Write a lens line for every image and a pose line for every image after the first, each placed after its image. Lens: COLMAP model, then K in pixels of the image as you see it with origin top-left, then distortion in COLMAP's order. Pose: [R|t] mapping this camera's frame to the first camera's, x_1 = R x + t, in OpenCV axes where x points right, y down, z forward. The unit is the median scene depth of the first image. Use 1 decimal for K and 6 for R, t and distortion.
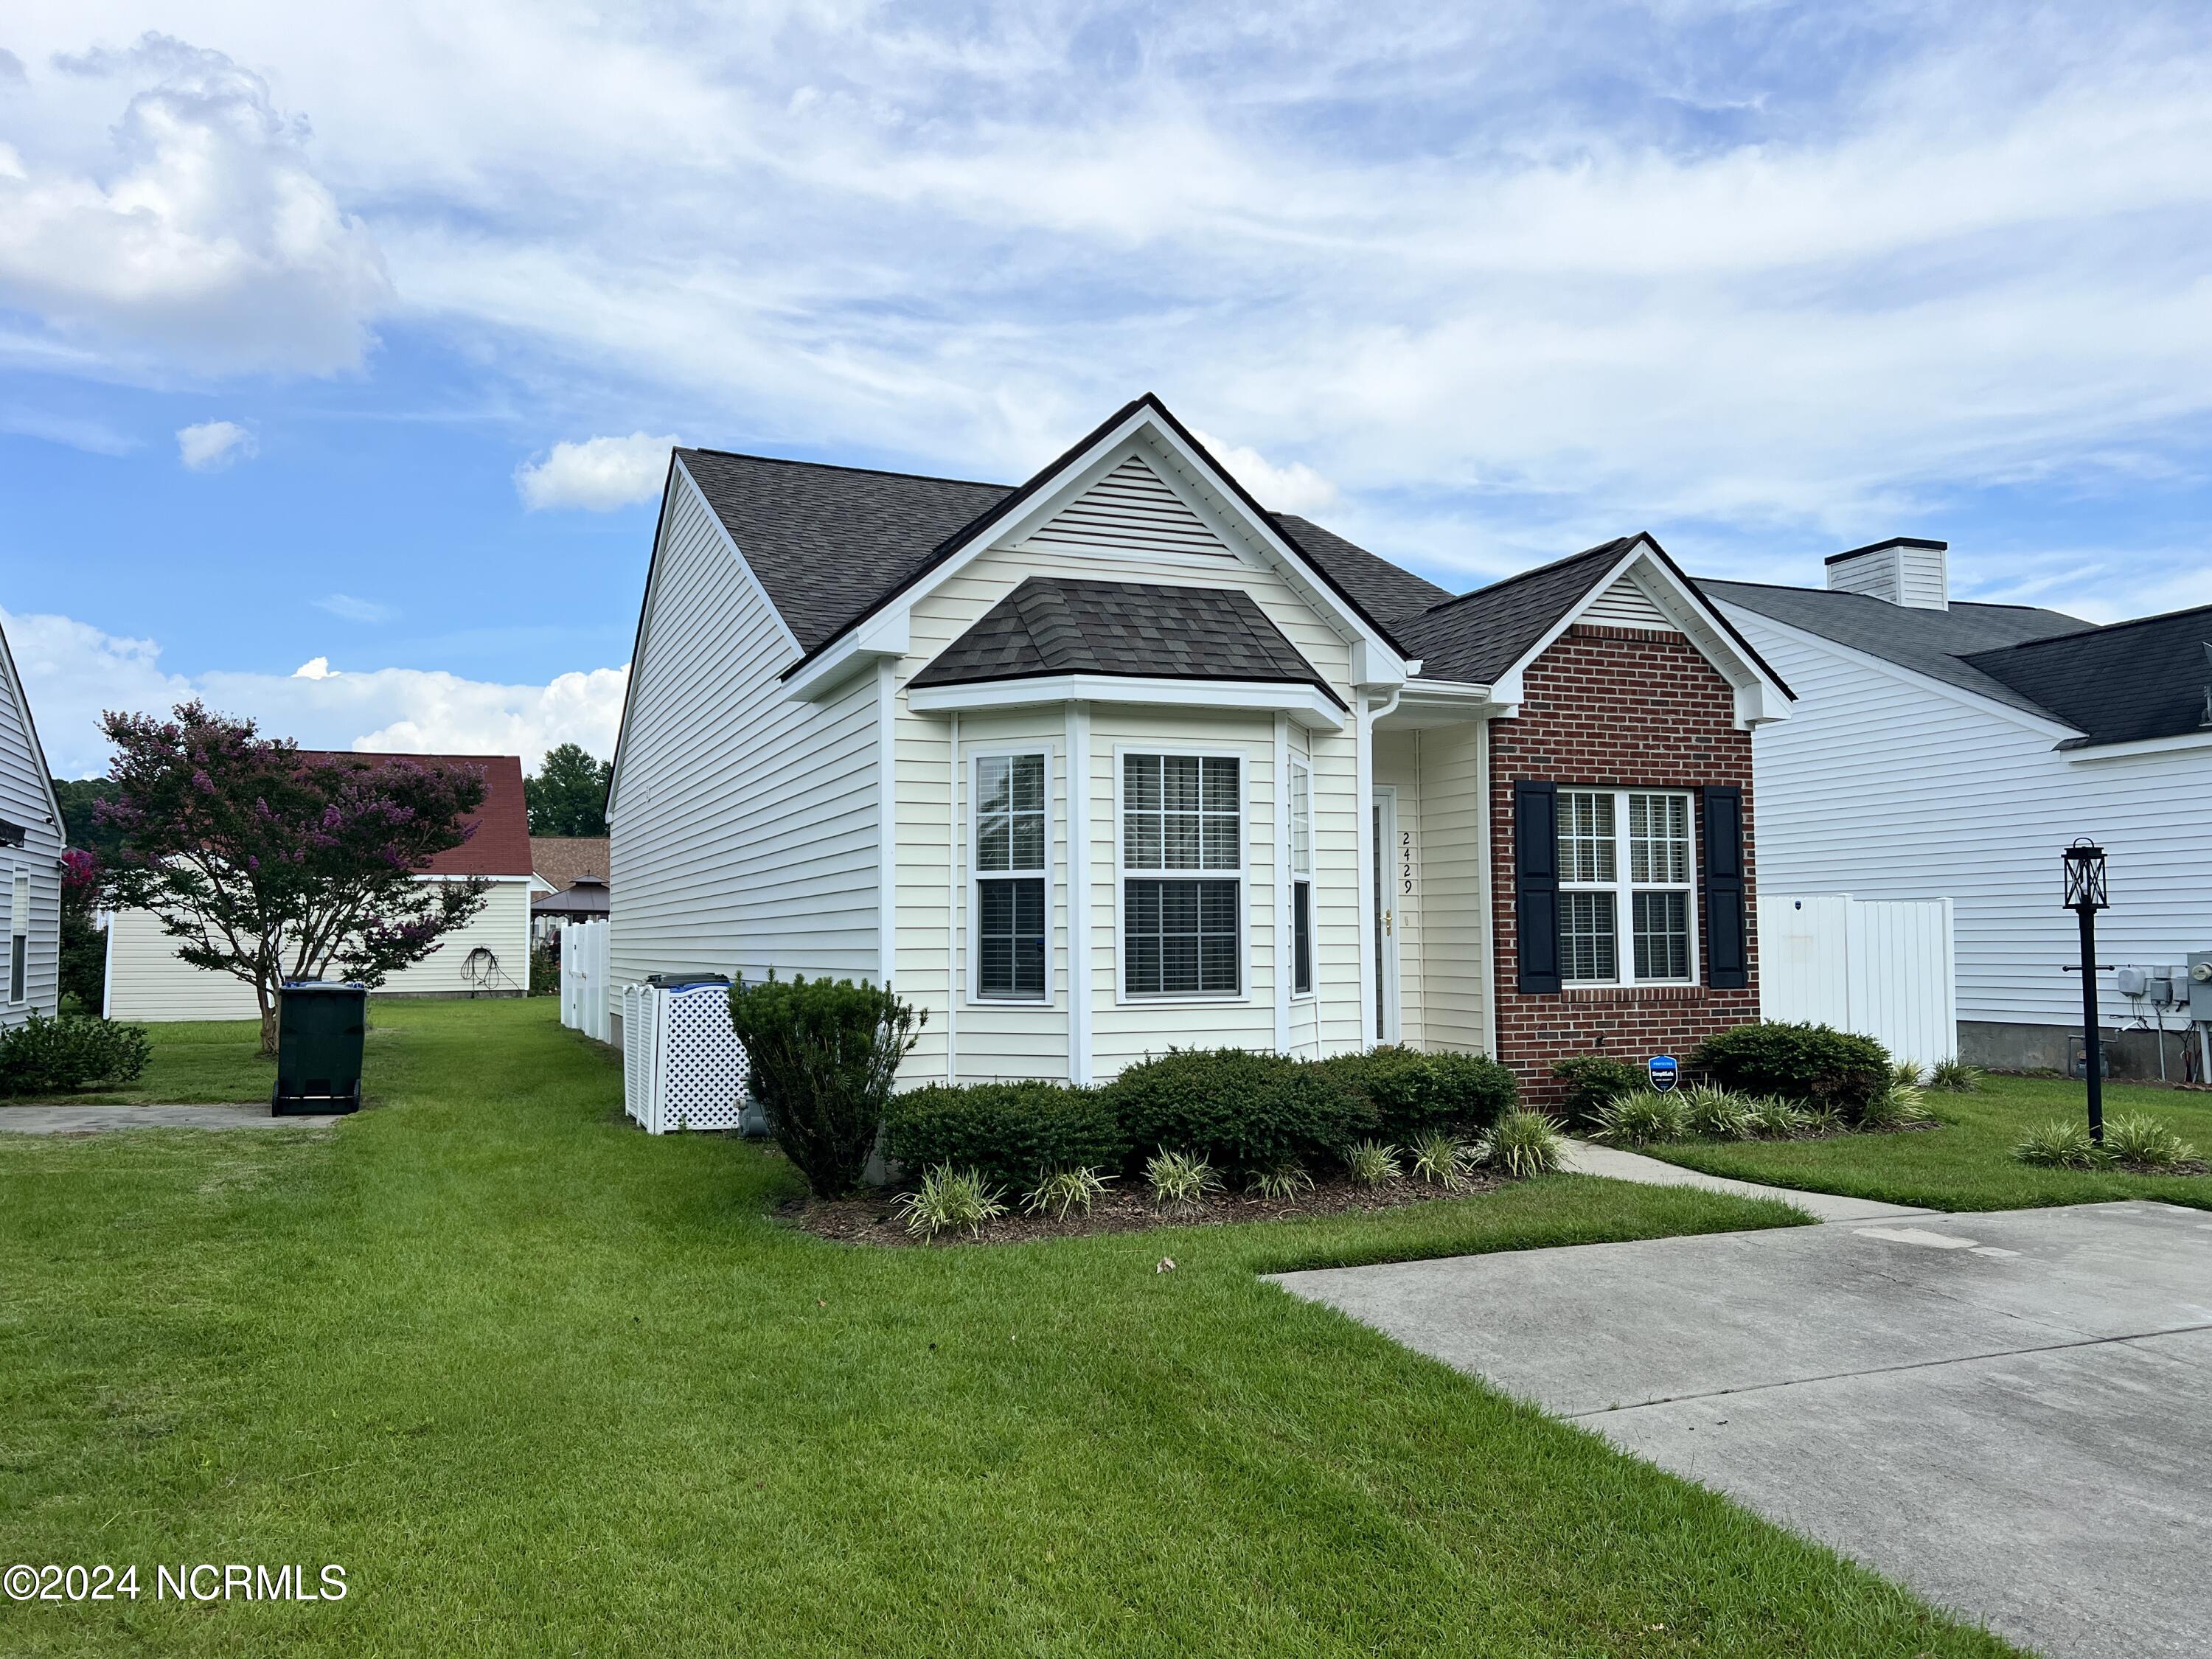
lens RADIAL K [[1651.5, 0, 1096.7], [0, 1651.5, 811.9], [0, 0, 1]] dist [0.059714, -0.067036]
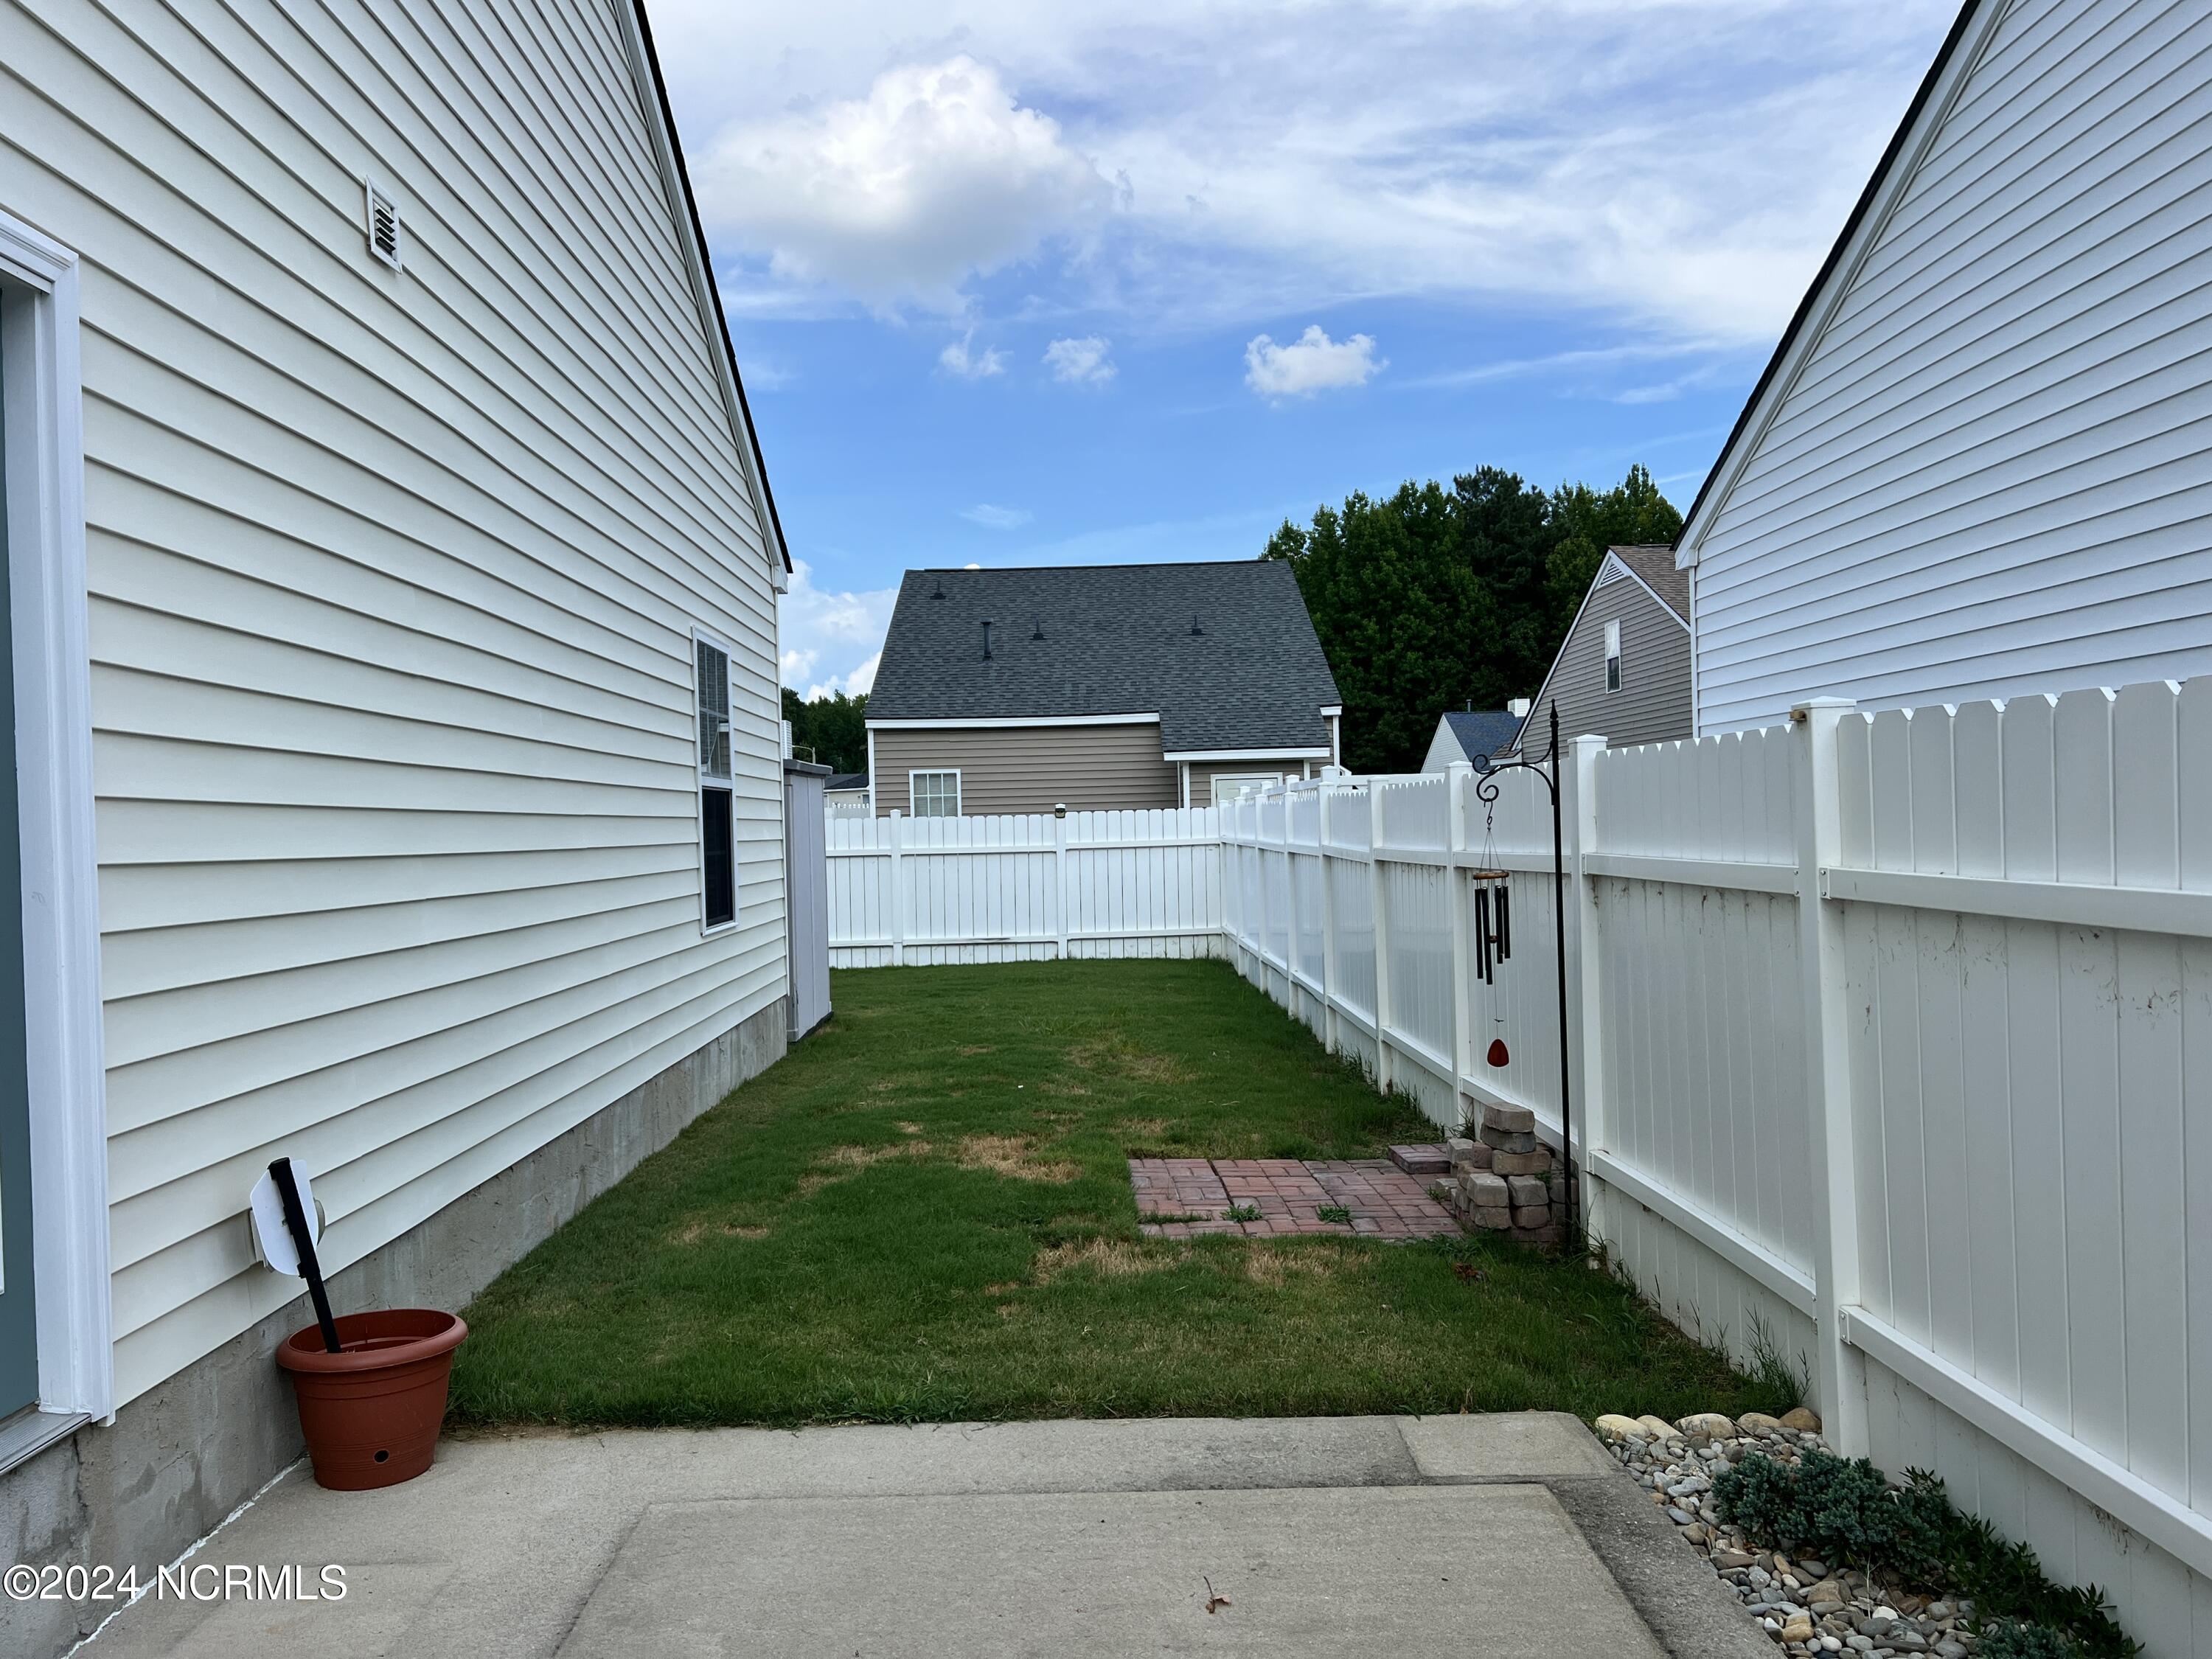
lens RADIAL K [[1738.7, 0, 1115.0], [0, 1738.7, 838.3], [0, 0, 1]] dist [0.007775, -0.001327]
pose [[0.929427, -0.012348, -0.368800, 0.554284], [0.043112, 0.996229, 0.075293, 0.008434], [0.366480, -0.085879, 0.926454, 0.228546]]
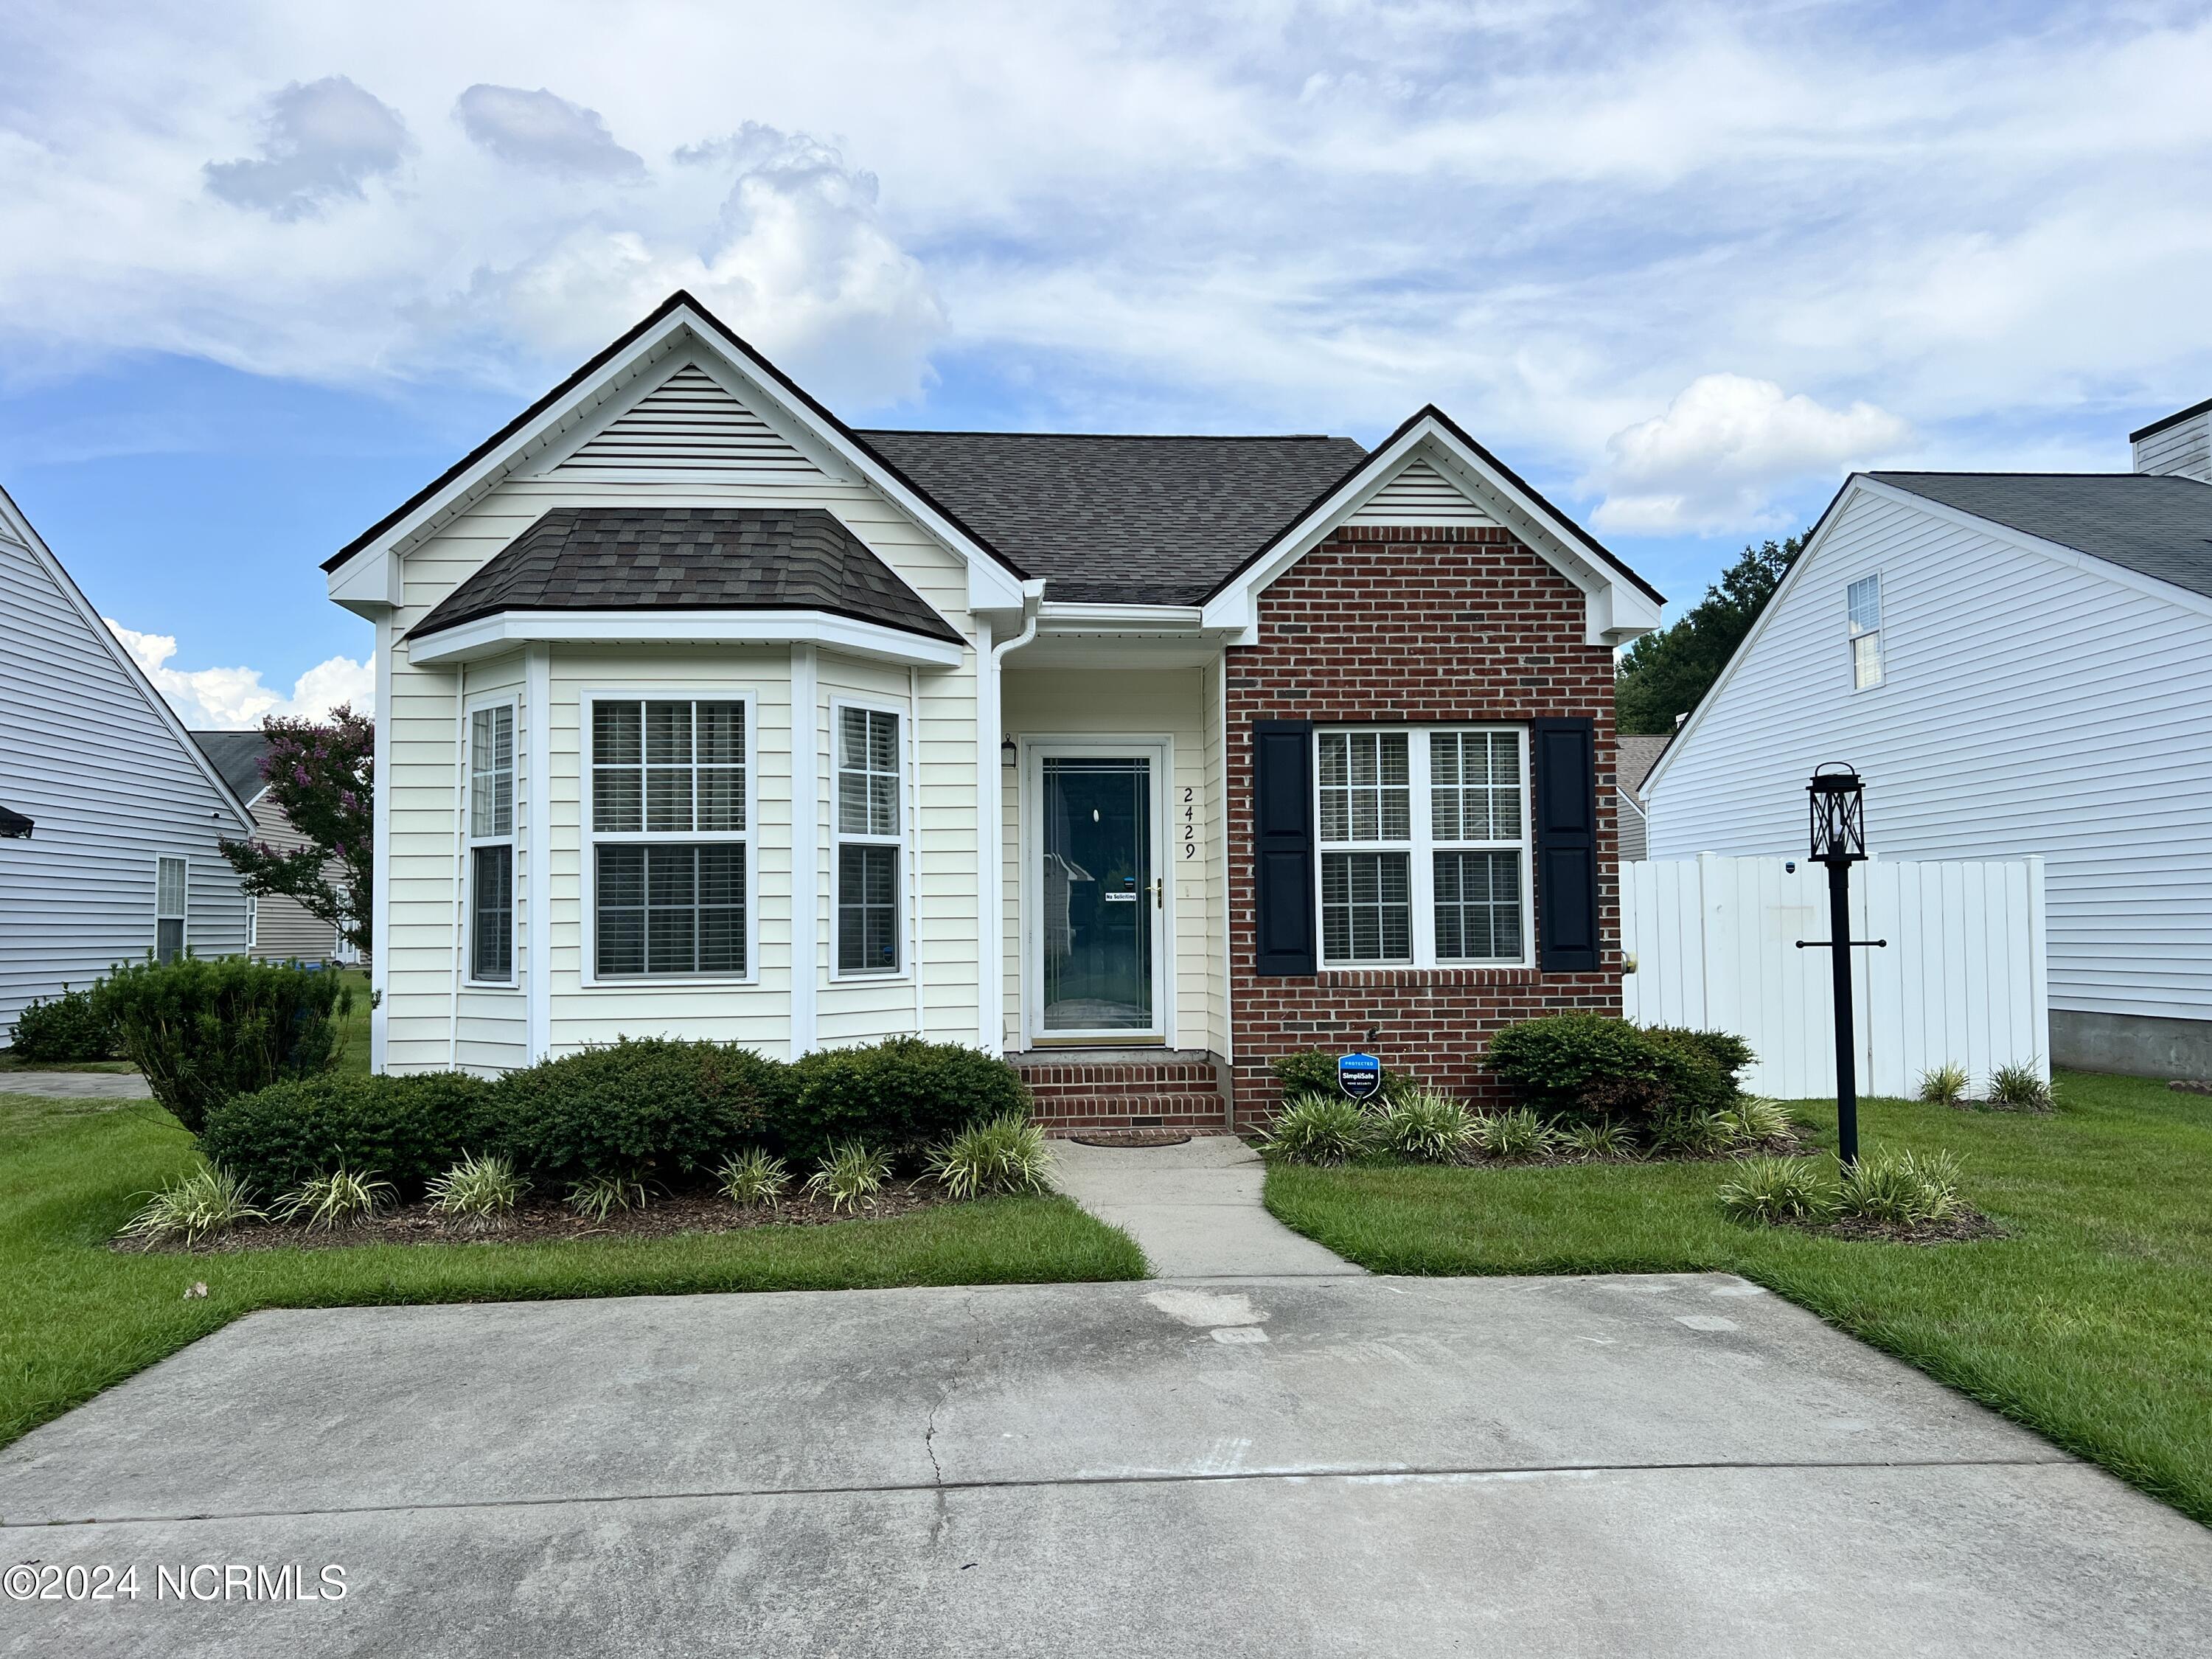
lens RADIAL K [[1651.5, 0, 1119.0], [0, 1651.5, 822.4], [0, 0, 1]] dist [0.059714, -0.067036]
pose [[0.953590, -0.022231, -0.300286, 0.062664], [0.026926, 0.999571, 0.011506, 0.003023], [0.299901, -0.019057, 0.953780, 0.027457]]
